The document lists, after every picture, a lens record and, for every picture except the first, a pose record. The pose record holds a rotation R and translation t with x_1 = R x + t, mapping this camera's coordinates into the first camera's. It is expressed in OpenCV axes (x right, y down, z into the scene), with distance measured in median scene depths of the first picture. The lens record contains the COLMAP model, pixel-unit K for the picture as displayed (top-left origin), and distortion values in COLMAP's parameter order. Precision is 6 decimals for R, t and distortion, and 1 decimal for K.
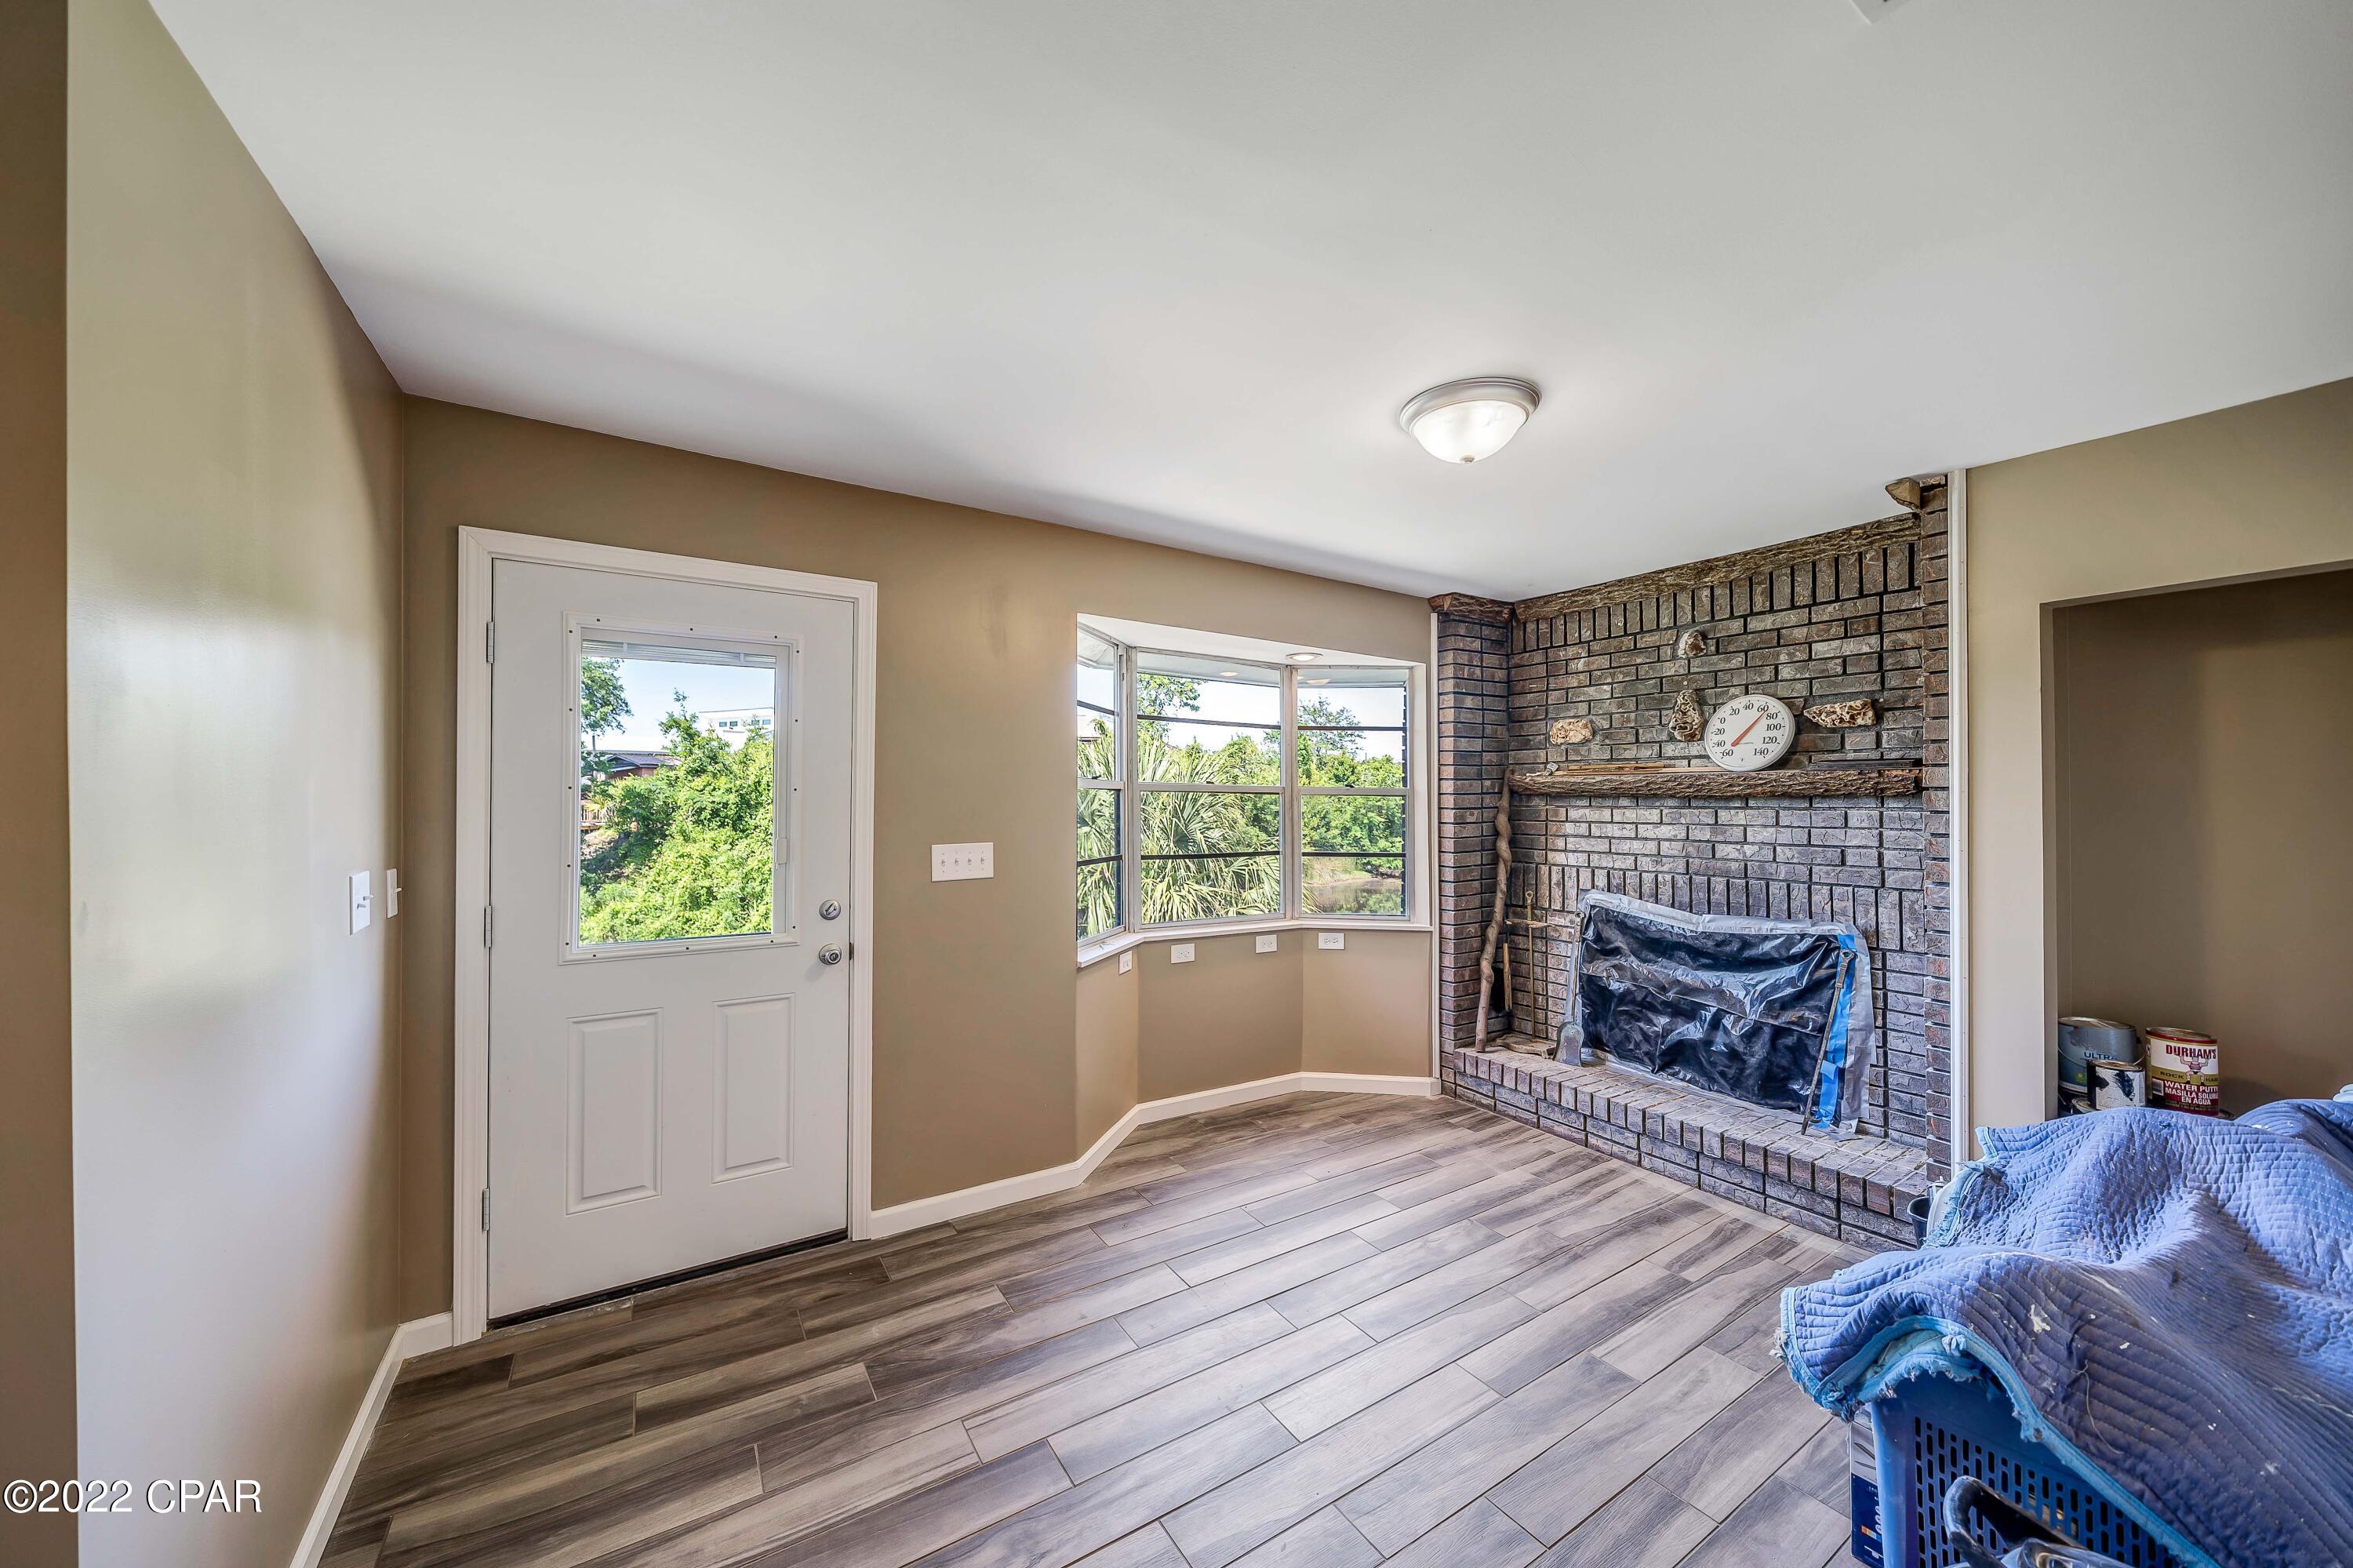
lens RADIAL K [[845.9, 0, 1173.1], [0, 845.9, 789.8], [0, 0, 1]] dist [-0.002135, 0.000016]
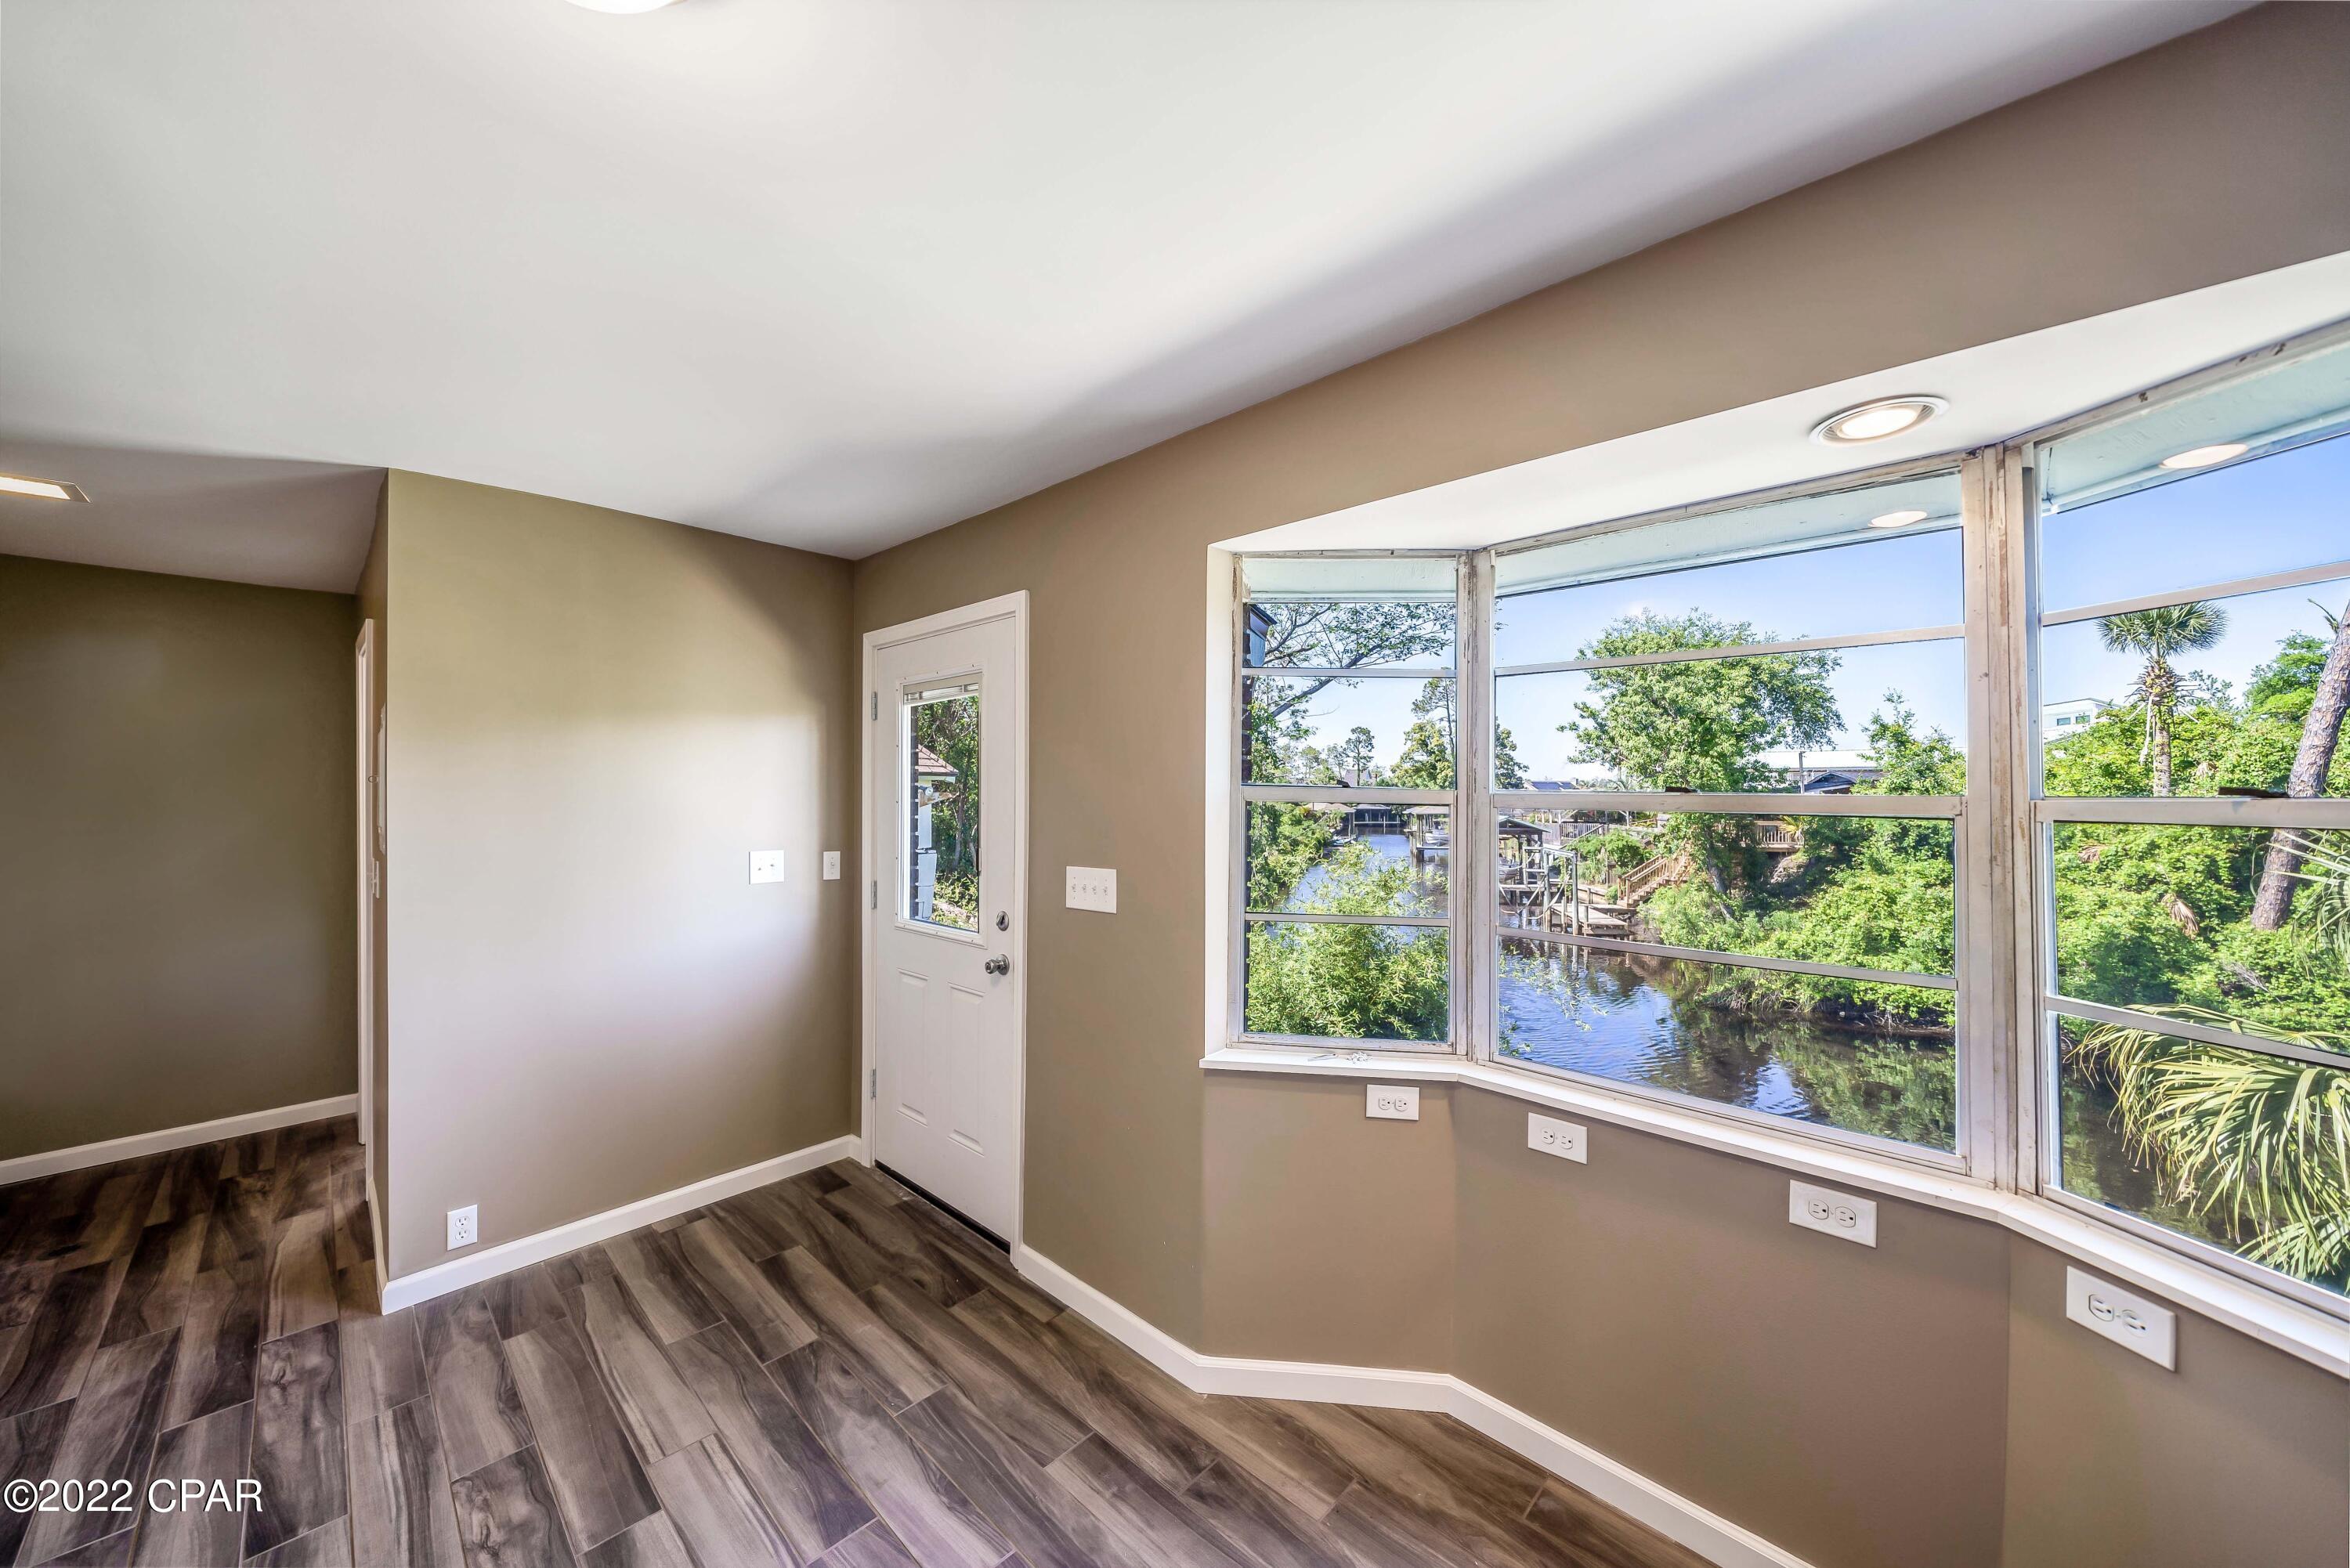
lens RADIAL K [[844.7, 0, 1171.6], [0, 844.7, 789.8], [0, 0, 1]] dist [-0.002135, 0.000016]
pose [[0.228714, -0.017761, -0.973332, 0.576475], [-0.006427, 0.999784, -0.019754, 0.002265], [0.973472, 0.010774, 0.228551, 0.868909]]
